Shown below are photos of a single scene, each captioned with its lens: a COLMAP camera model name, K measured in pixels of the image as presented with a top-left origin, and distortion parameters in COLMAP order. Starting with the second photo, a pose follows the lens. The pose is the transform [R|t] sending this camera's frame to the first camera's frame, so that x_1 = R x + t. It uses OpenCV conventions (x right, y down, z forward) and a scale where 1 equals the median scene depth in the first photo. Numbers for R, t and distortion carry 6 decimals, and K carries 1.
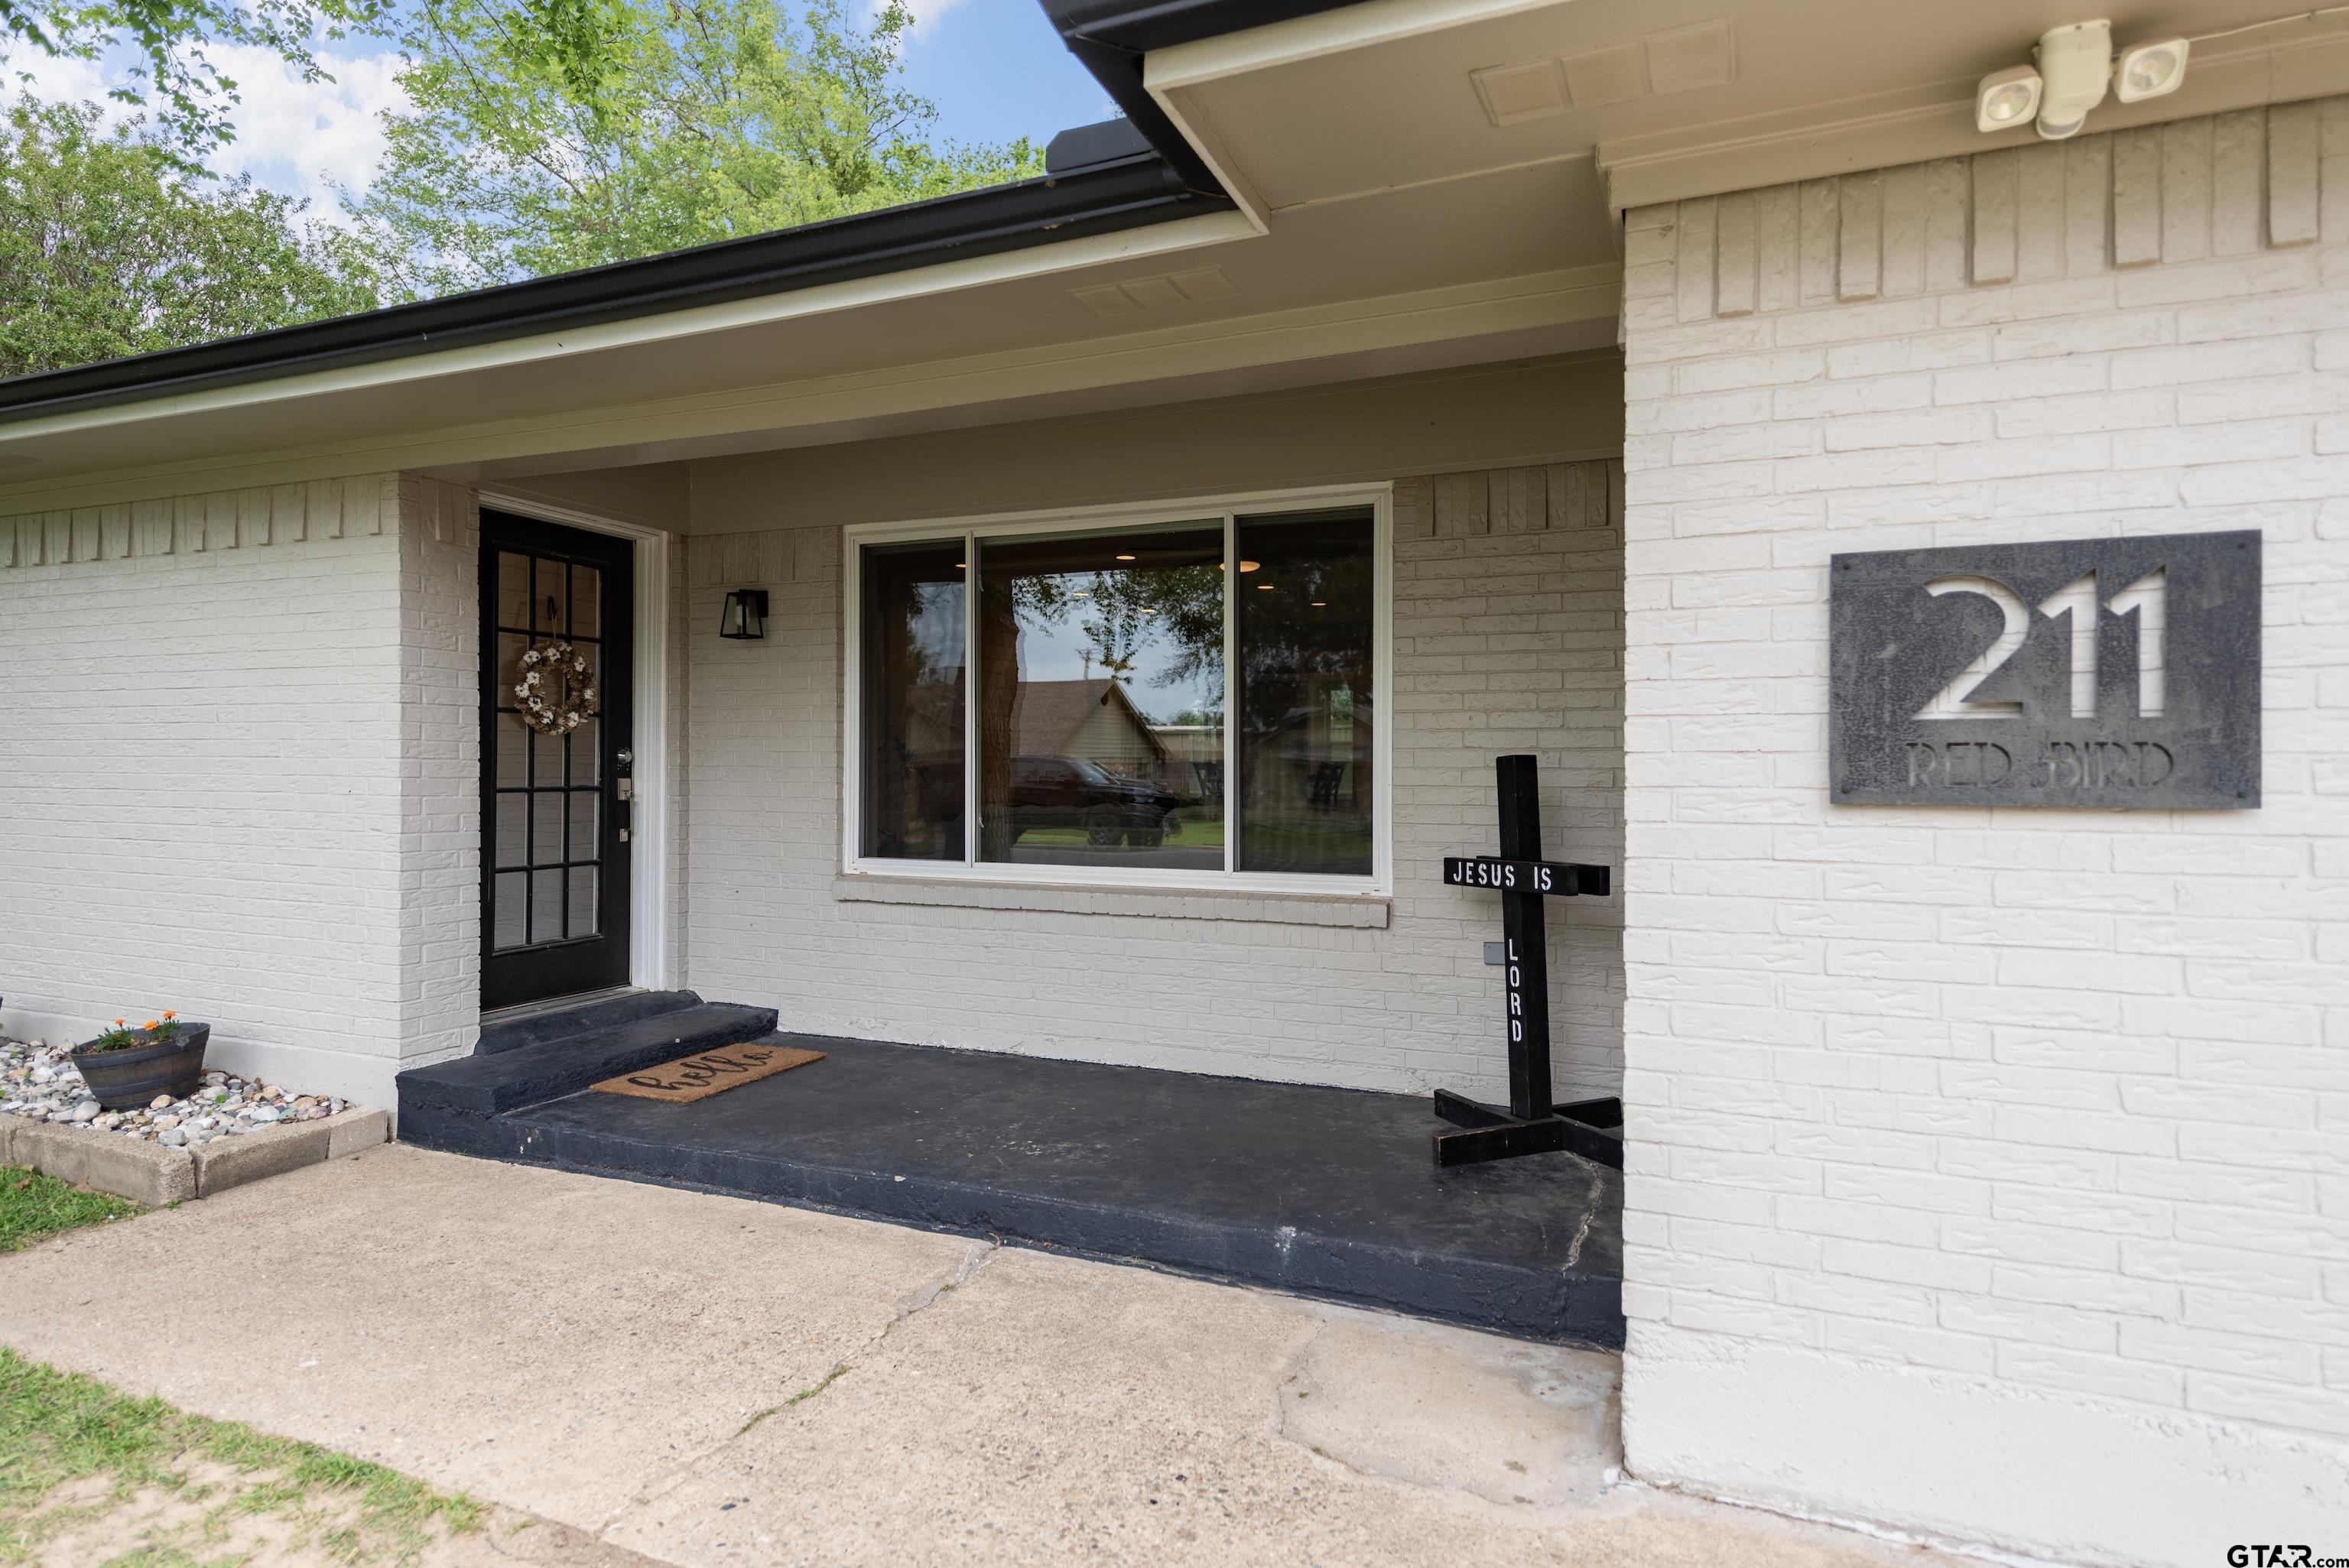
lens RADIAL K [[1311.1, 0, 1174.5], [0, 1311.1, 784.0], [0, 0, 1]] dist [0.004877, 0.000971]
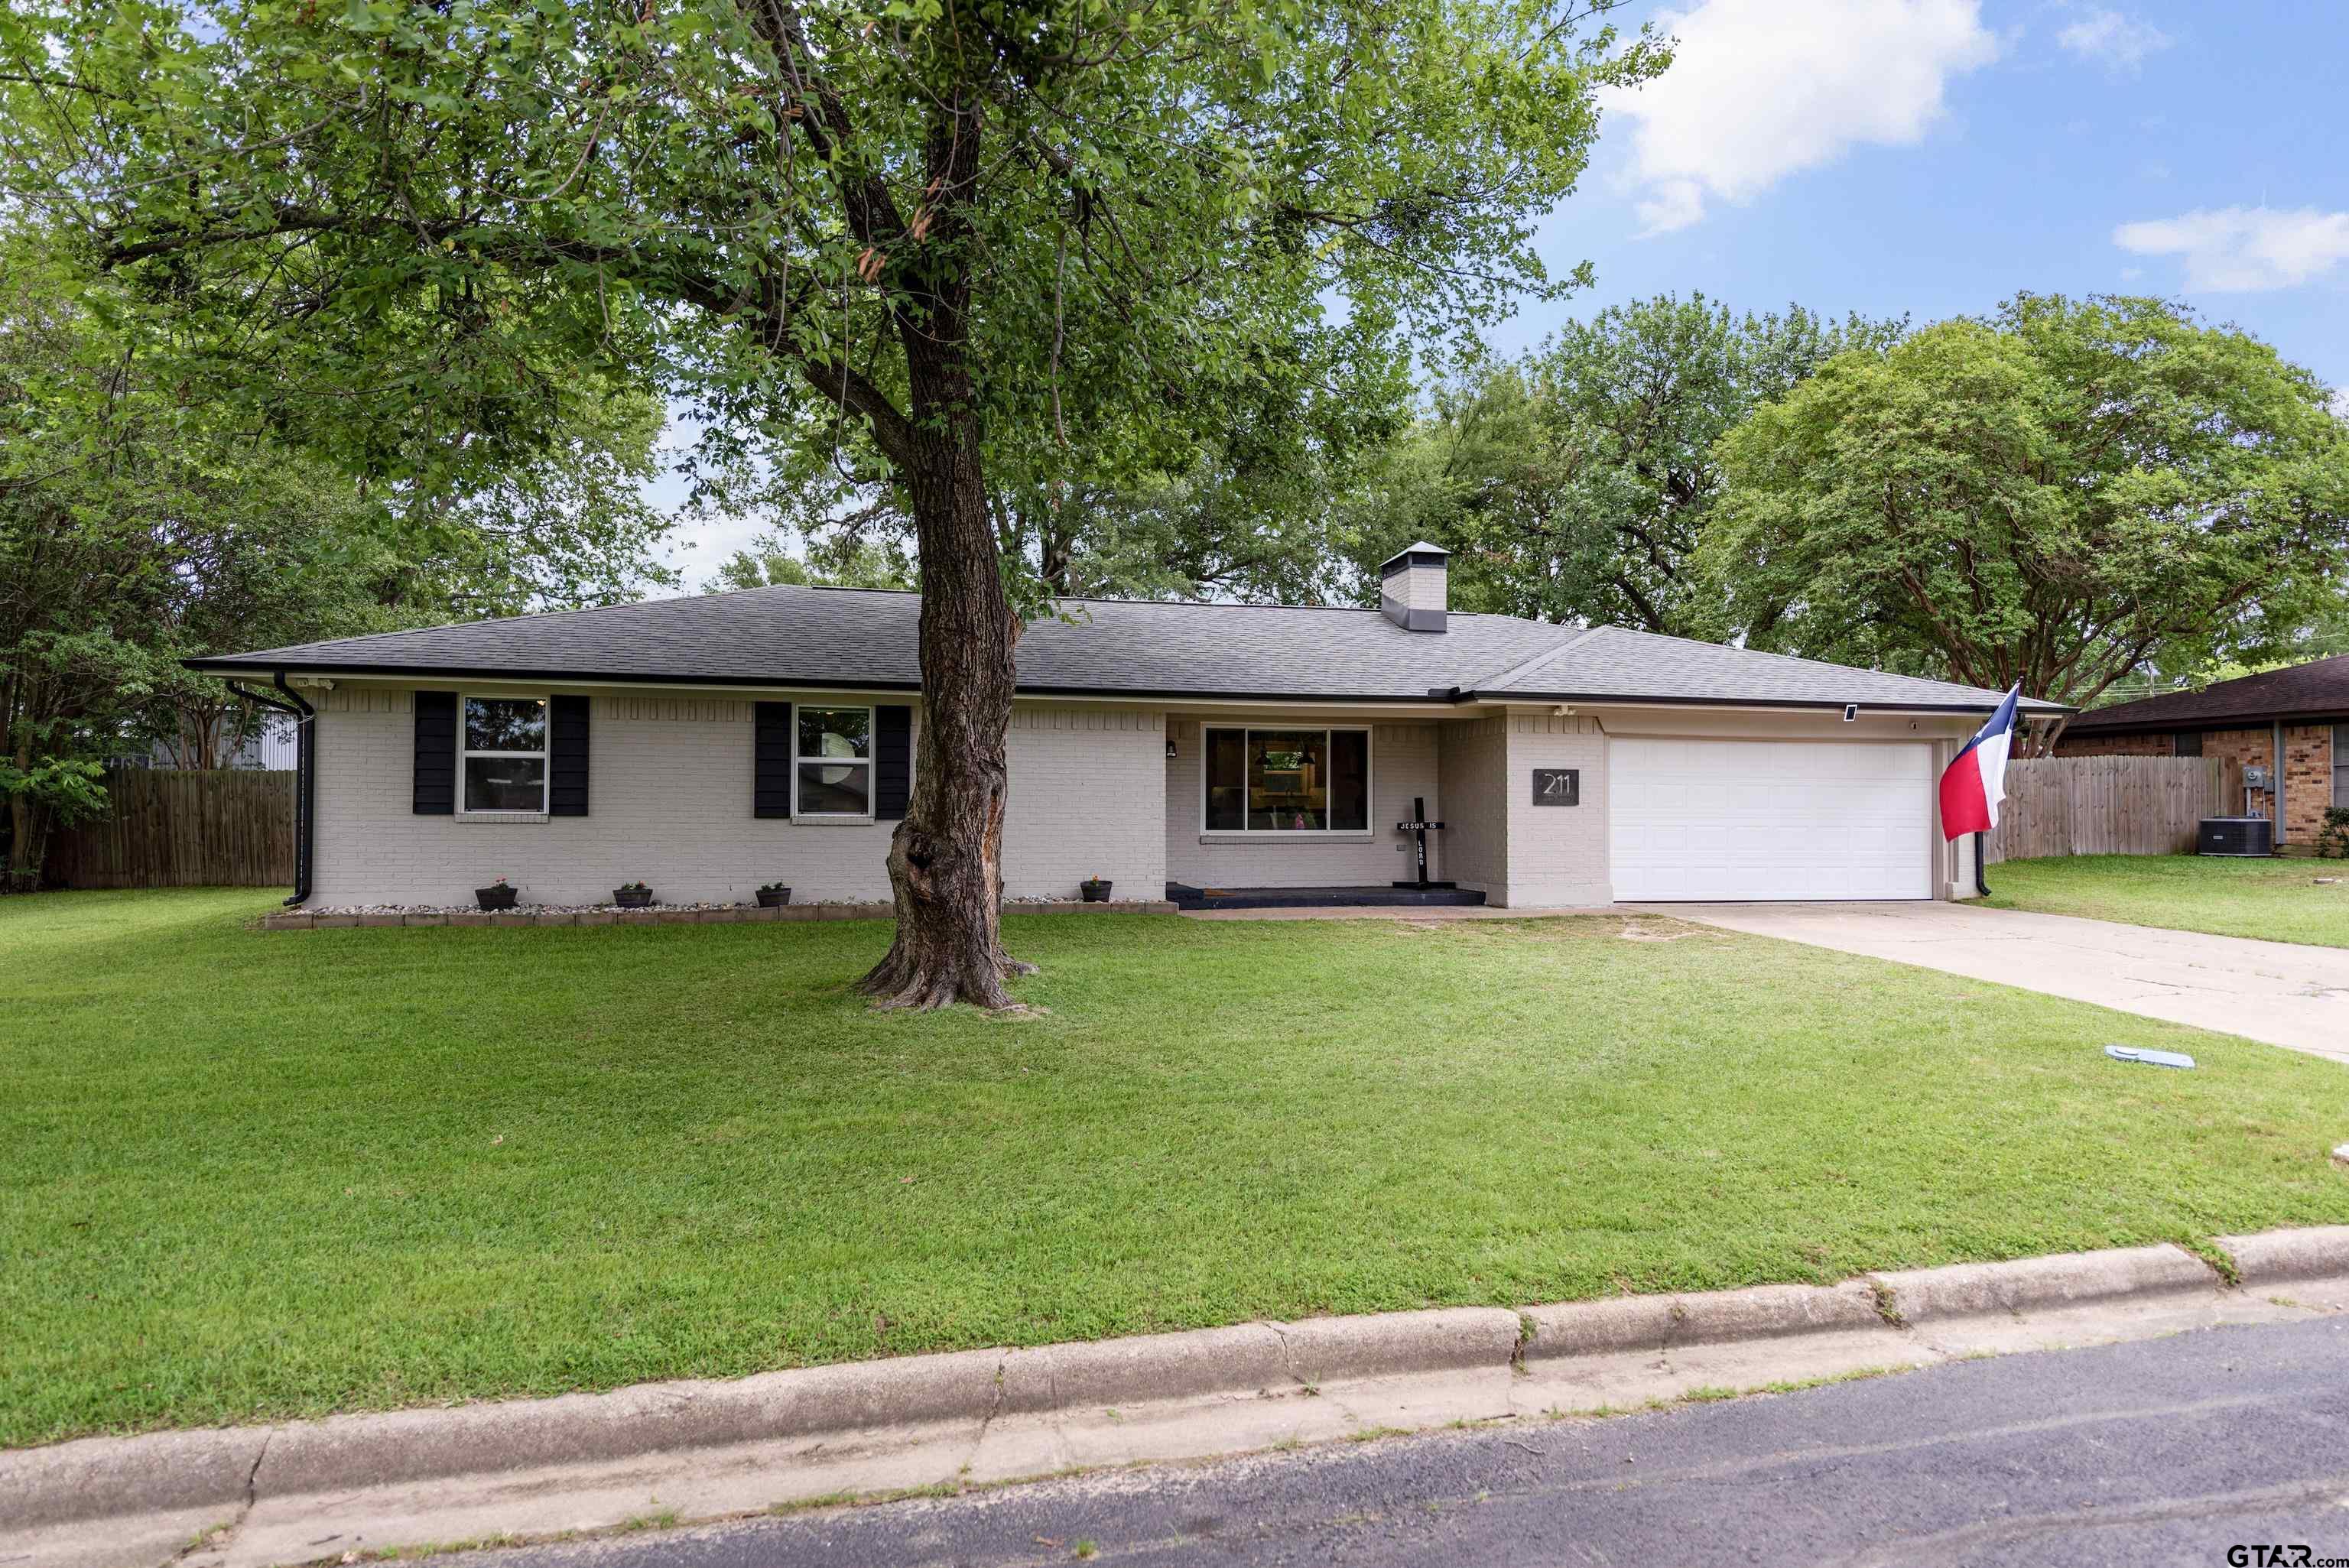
lens RADIAL K [[1311.1, 0, 1174.5], [0, 1311.1, 784.0], [0, 0, 1]] dist [0.004877, 0.000971]
pose [[0.806130, 0.008347, 0.591679, -2.480019], [0.008746, 0.999623, -0.026018, 0.032538], [-0.591673, 0.026149, 0.805754, -1.671696]]
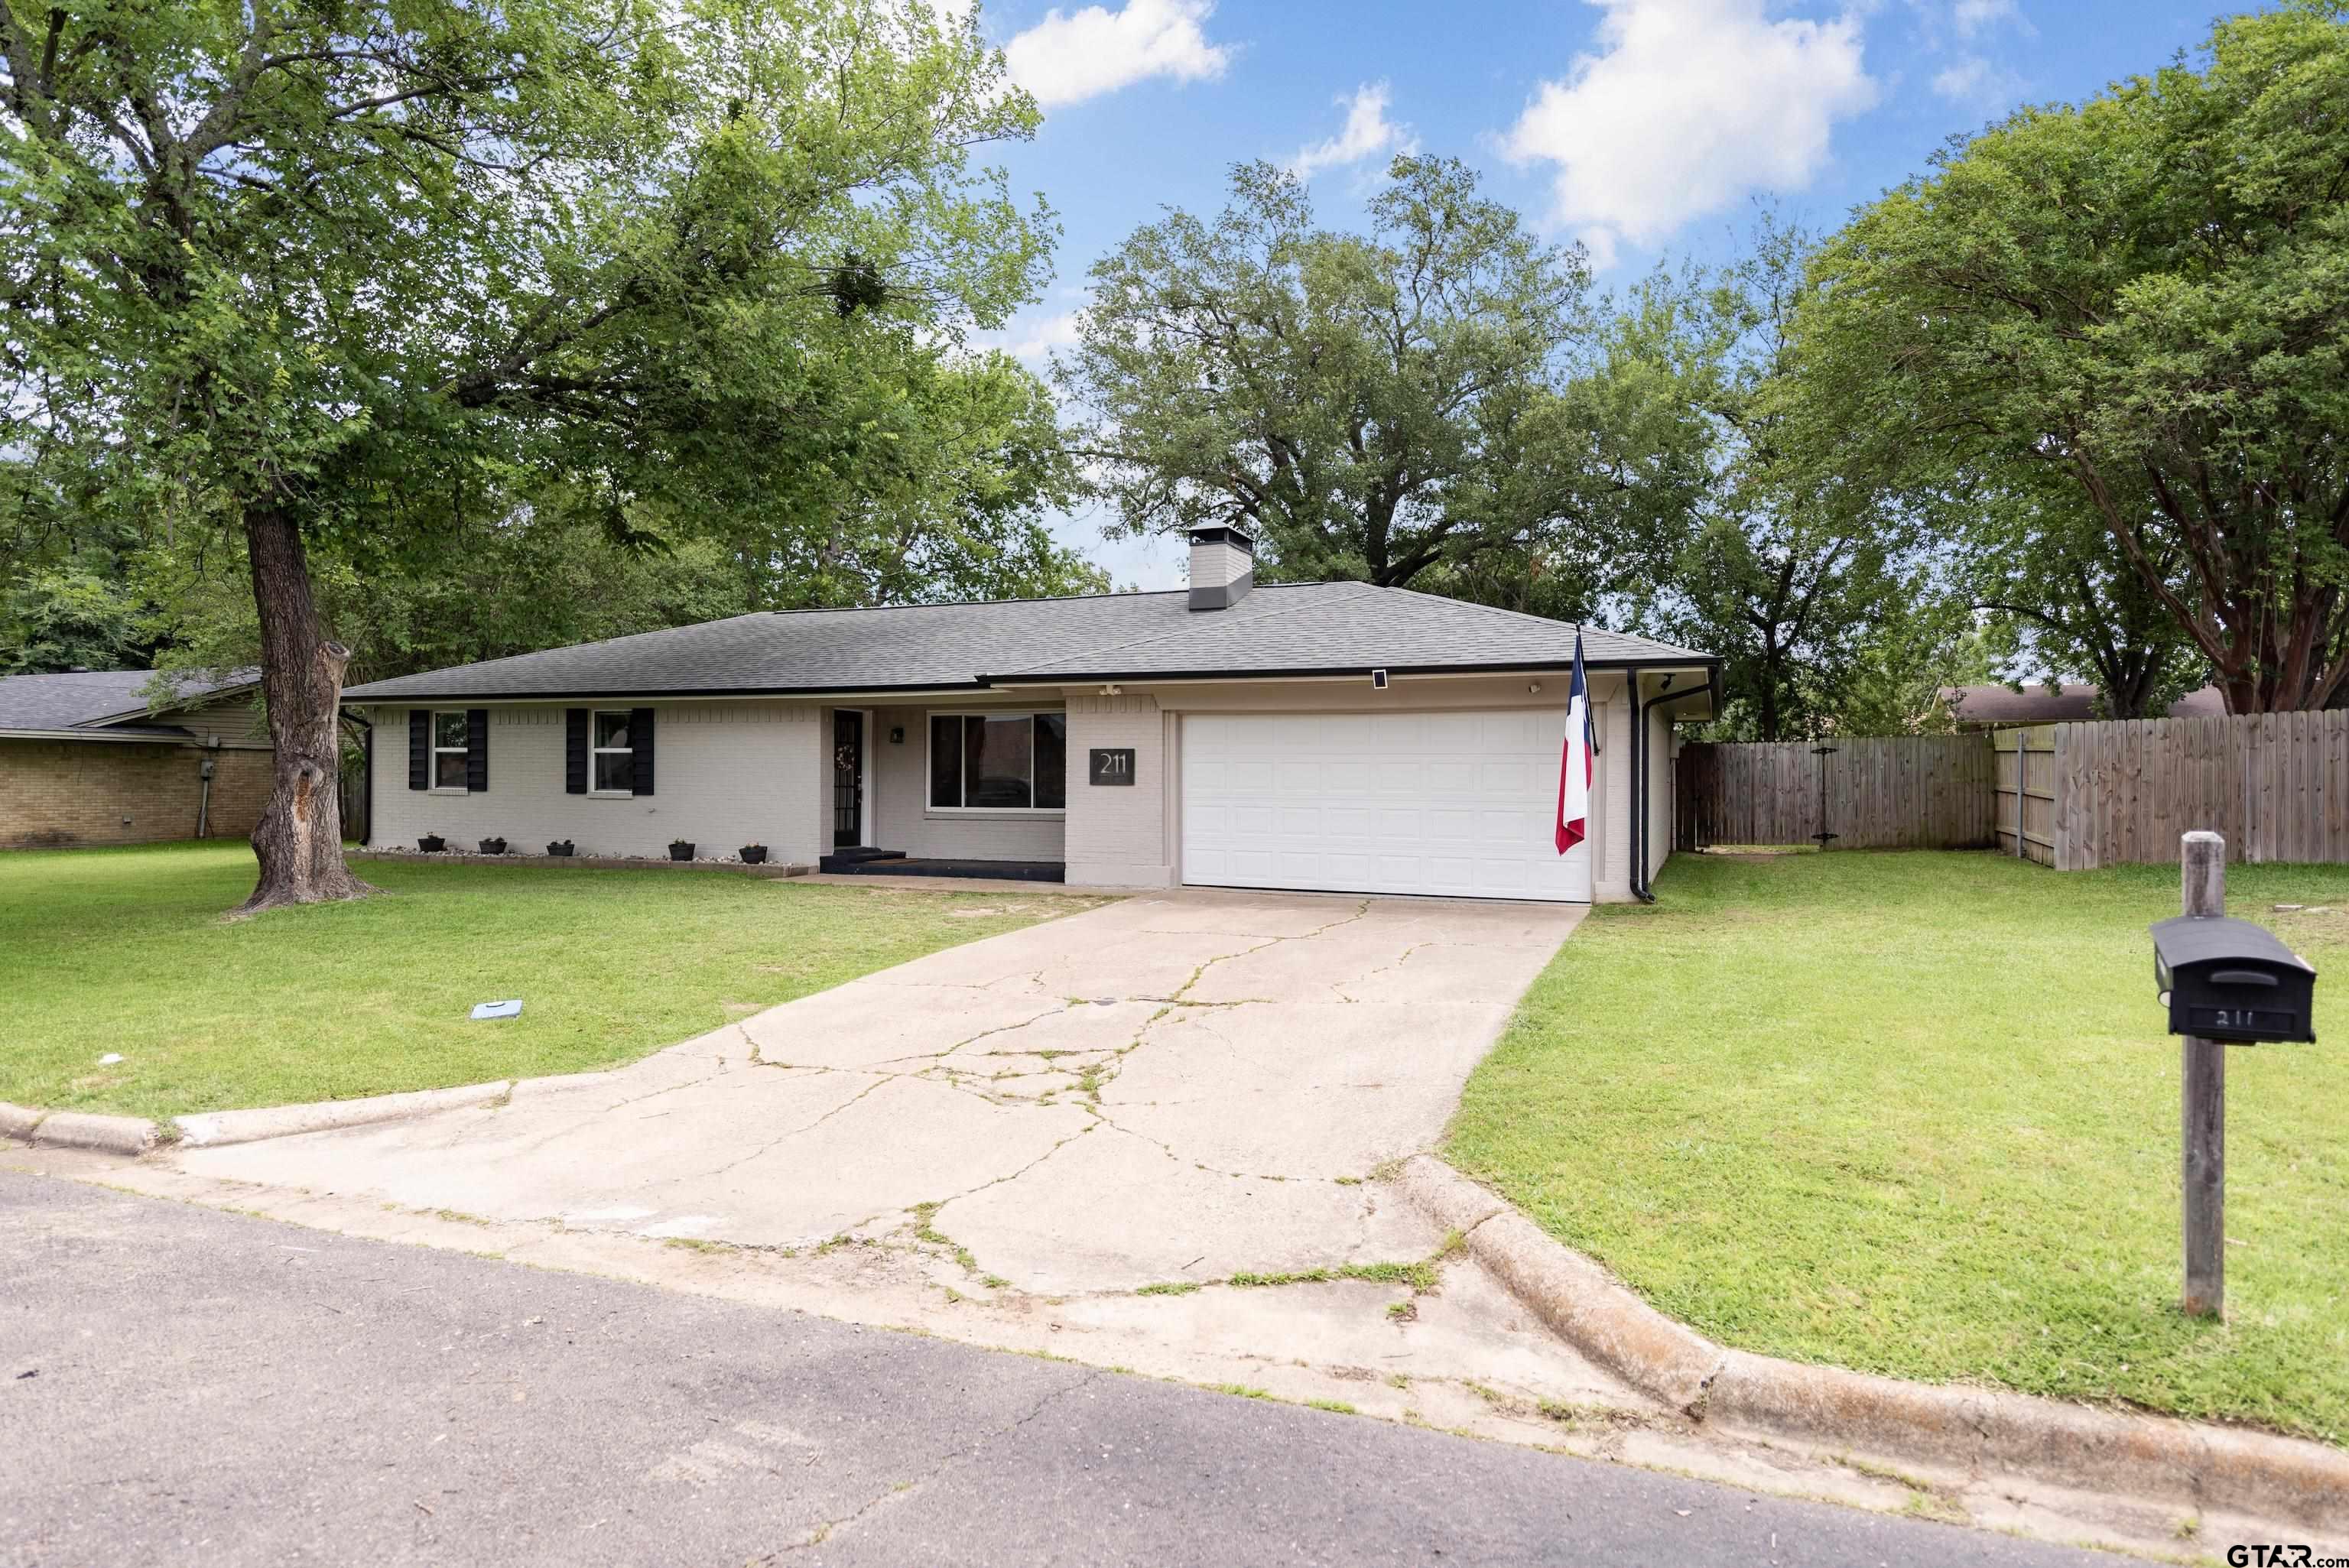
lens RADIAL K [[1311.1, 0, 1174.5], [0, 1311.1, 784.0], [0, 0, 1]] dist [0.004877, 0.000971]
pose [[0.999884, 0.001704, 0.015144, 0.410591], [-0.001478, 0.999887, -0.014933, 0.055583], [-0.015168, 0.014909, 0.999774, -2.901287]]
